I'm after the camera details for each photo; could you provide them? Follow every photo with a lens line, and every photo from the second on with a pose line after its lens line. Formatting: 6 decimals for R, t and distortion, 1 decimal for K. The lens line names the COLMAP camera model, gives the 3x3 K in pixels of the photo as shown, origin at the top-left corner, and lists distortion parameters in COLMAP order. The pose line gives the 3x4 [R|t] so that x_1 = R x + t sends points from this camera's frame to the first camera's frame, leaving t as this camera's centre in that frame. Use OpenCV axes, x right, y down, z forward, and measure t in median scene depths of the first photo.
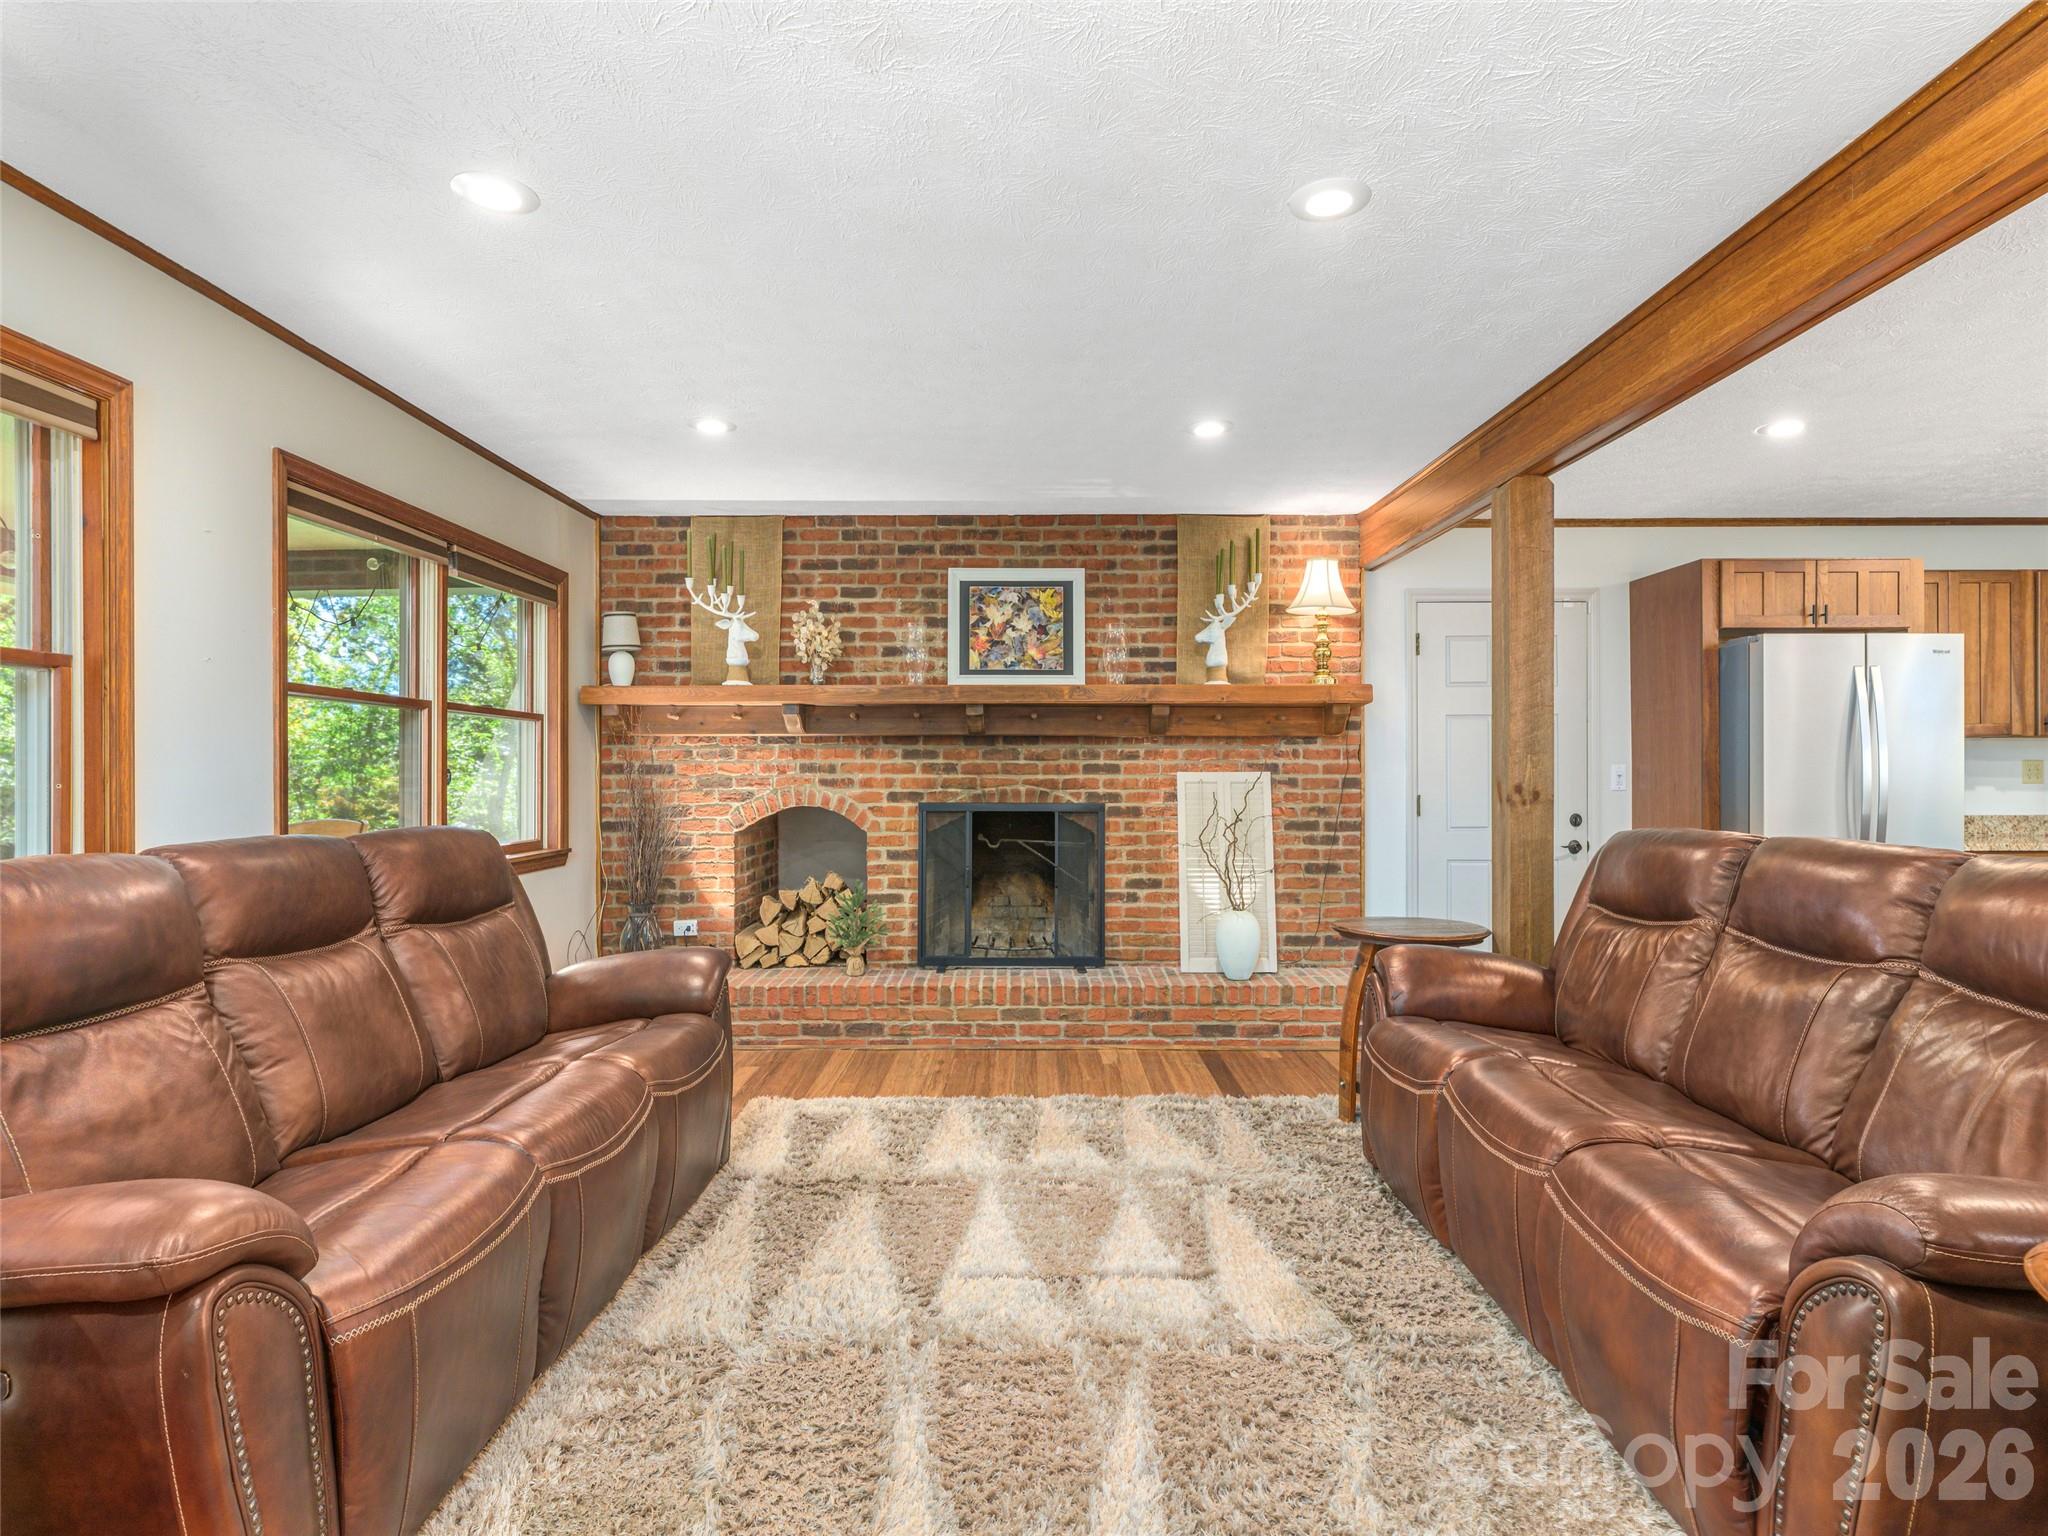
lens RADIAL K [[1084.2, 0, 1020.7], [0, 1084.2, 753.2], [0, 0, 1]] dist [-0.001251, 0.000444]
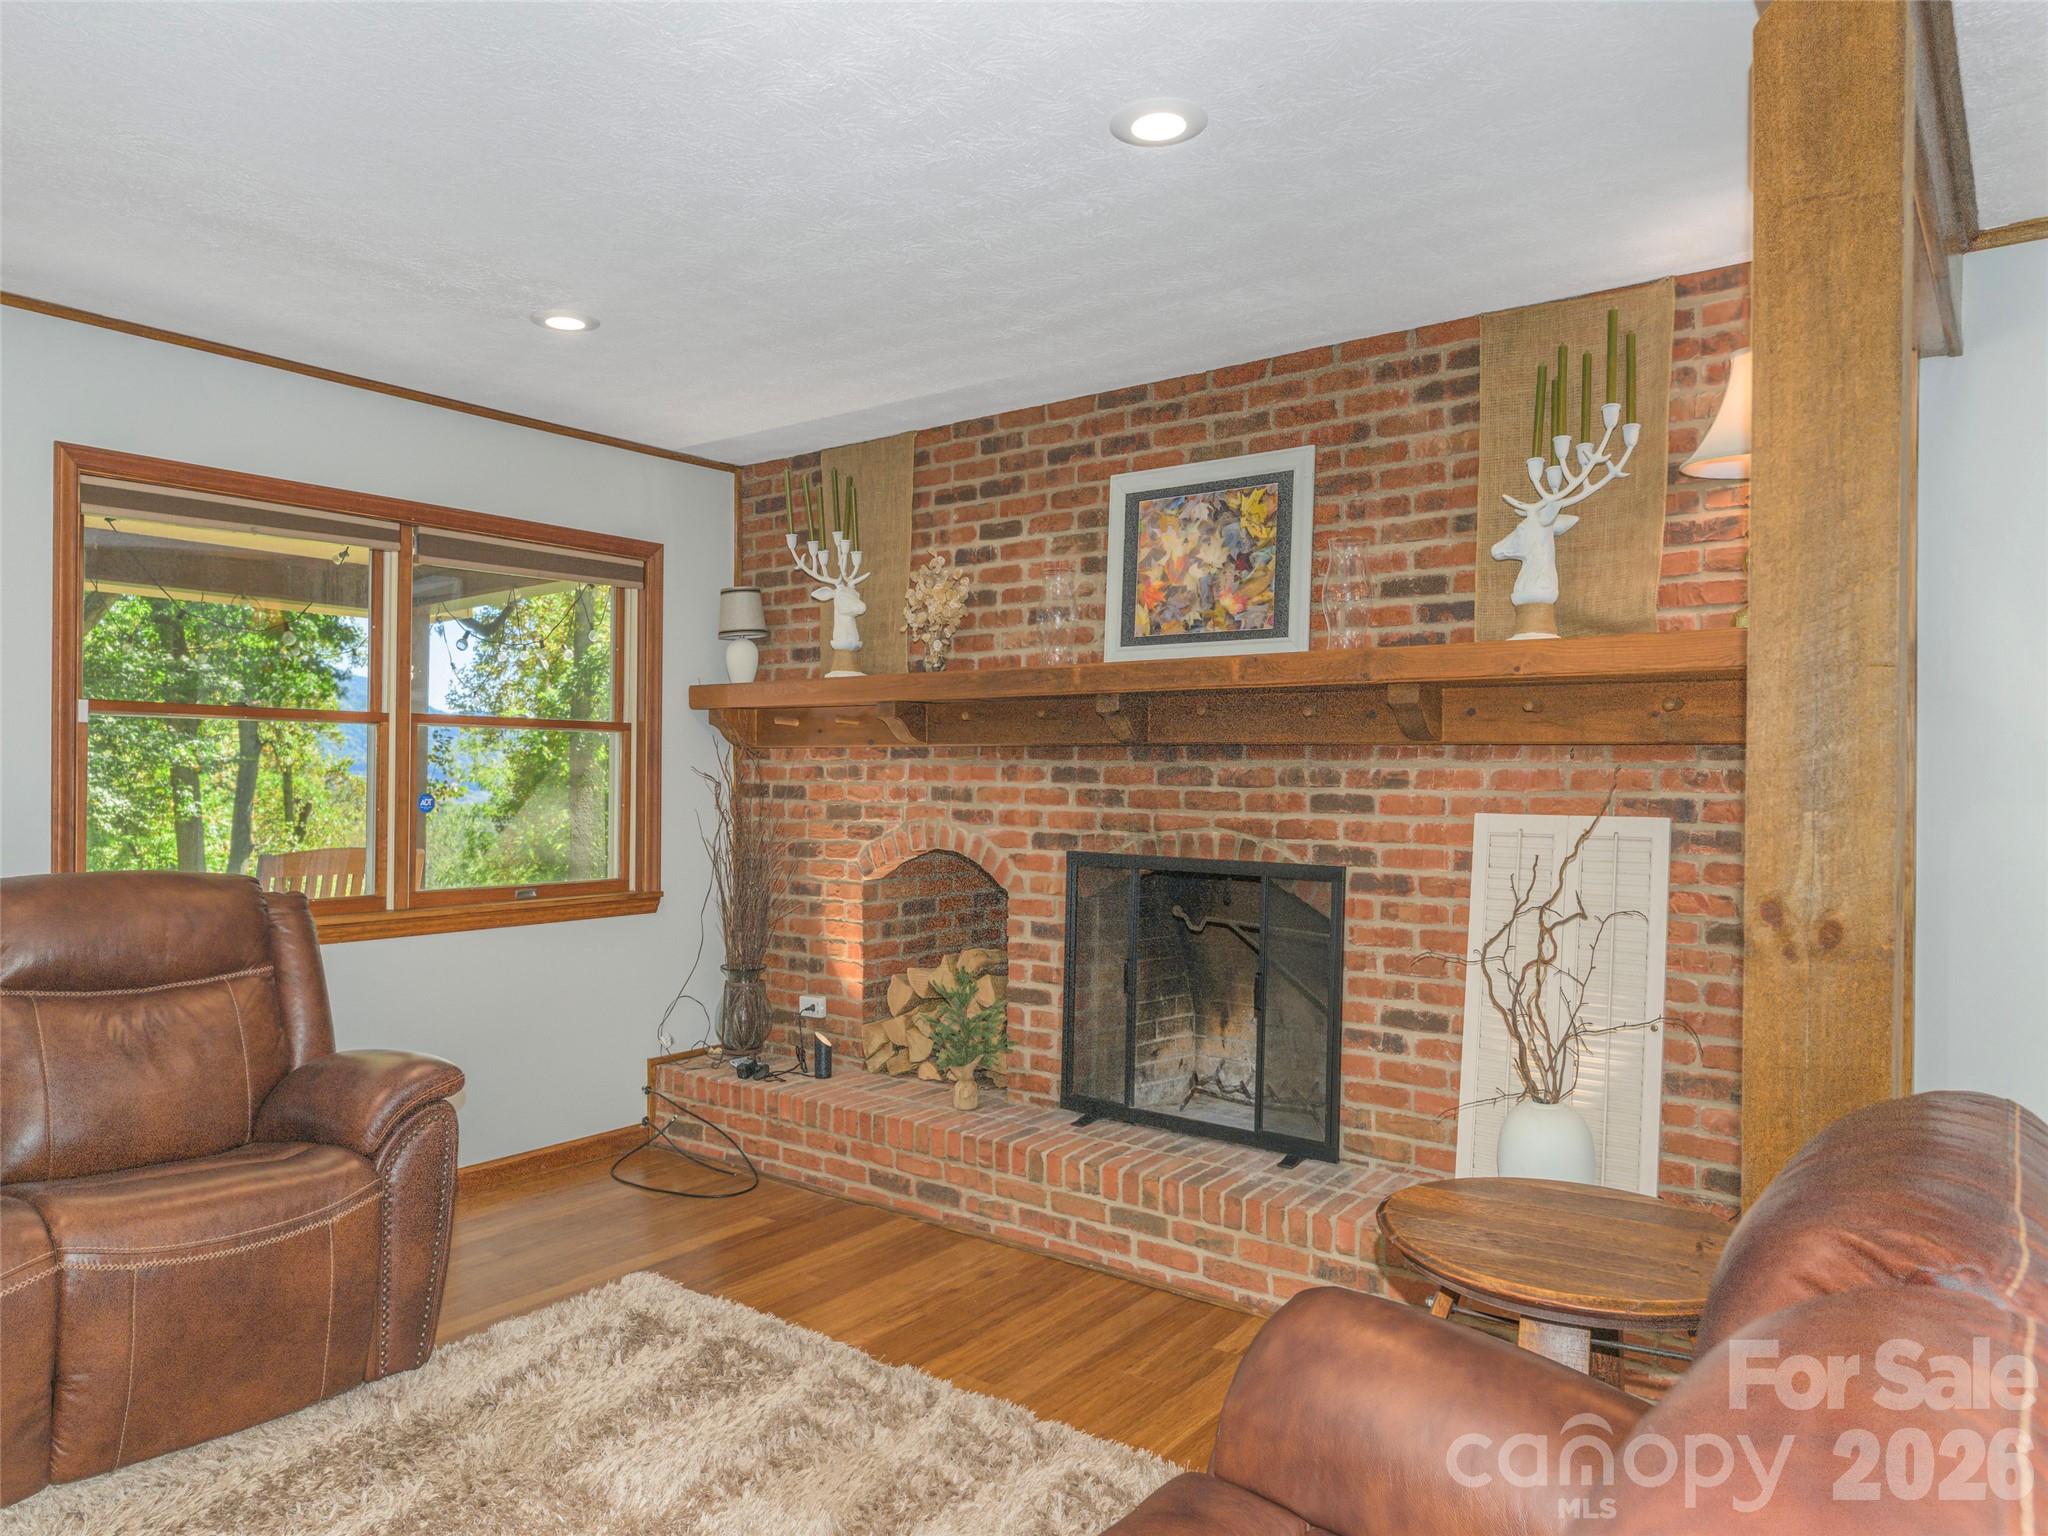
lens RADIAL K [[1328.0, 0, 1013.1], [0, 1328.0, 766.3], [0, 0, 1]] dist [0.000631, -0.000128]
pose [[0.796598, 0.003622, -0.604498, 0.350343], [-0.003196, 0.999993, 0.001781, -0.005206], [0.604500, 0.000513, 0.796605, 0.359837]]
